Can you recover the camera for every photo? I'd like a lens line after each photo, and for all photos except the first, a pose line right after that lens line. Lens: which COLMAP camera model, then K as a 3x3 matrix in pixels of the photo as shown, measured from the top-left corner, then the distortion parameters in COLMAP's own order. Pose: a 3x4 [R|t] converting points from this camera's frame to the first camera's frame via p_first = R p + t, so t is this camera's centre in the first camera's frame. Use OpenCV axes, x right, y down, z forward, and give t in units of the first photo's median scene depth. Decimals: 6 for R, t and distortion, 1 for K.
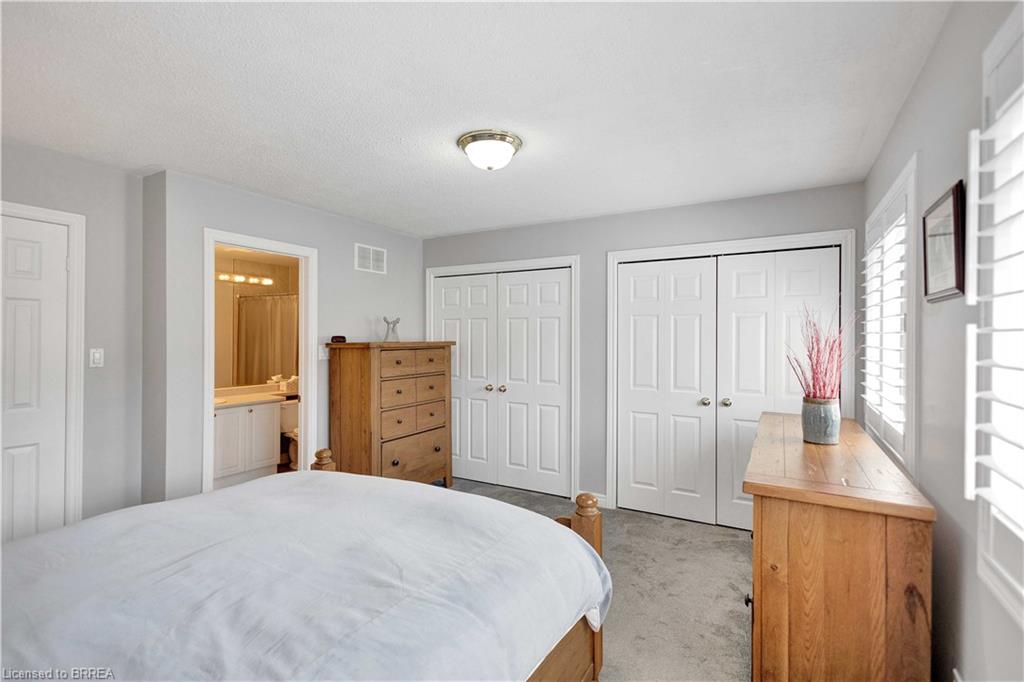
lens RADIAL K [[478.2, 0, 512.2], [0, 478.2, 335.1], [0, 0, 1]] dist [0.005935, 0.001139]
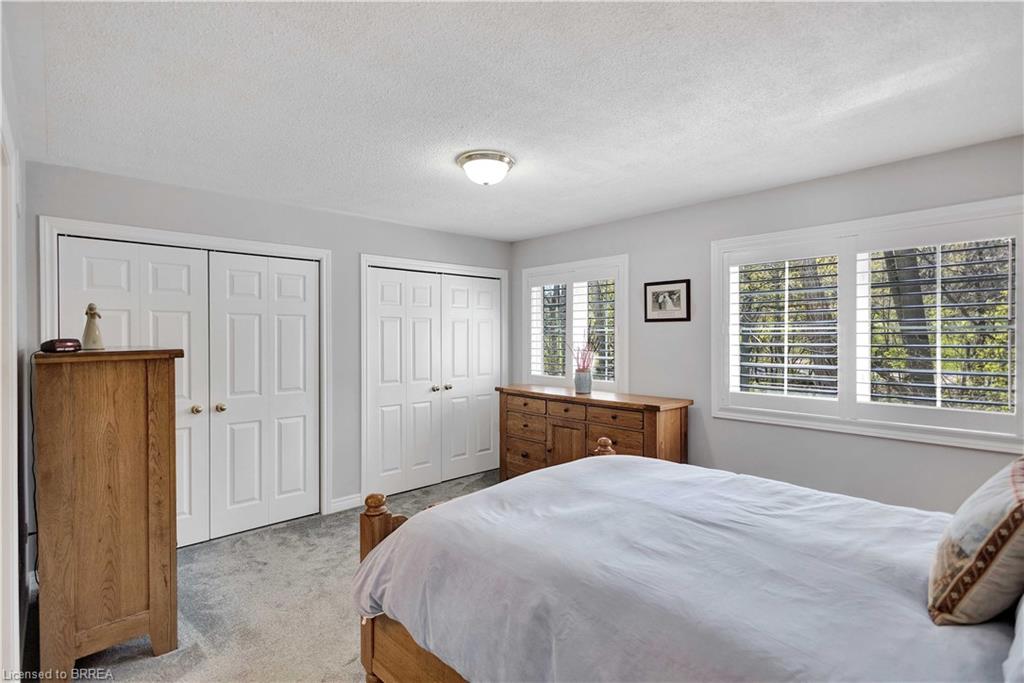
lens RADIAL K [[478.2, 0, 513.3], [0, 478.2, 342.0], [0, 0, 1]] dist [0.005935, 0.001139]
pose [[0.312439, -0.015338, 0.949814, -0.667636], [0.003079, 0.999881, 0.015134, -0.000503], [-0.949933, -0.001804, 0.312449, 0.378780]]
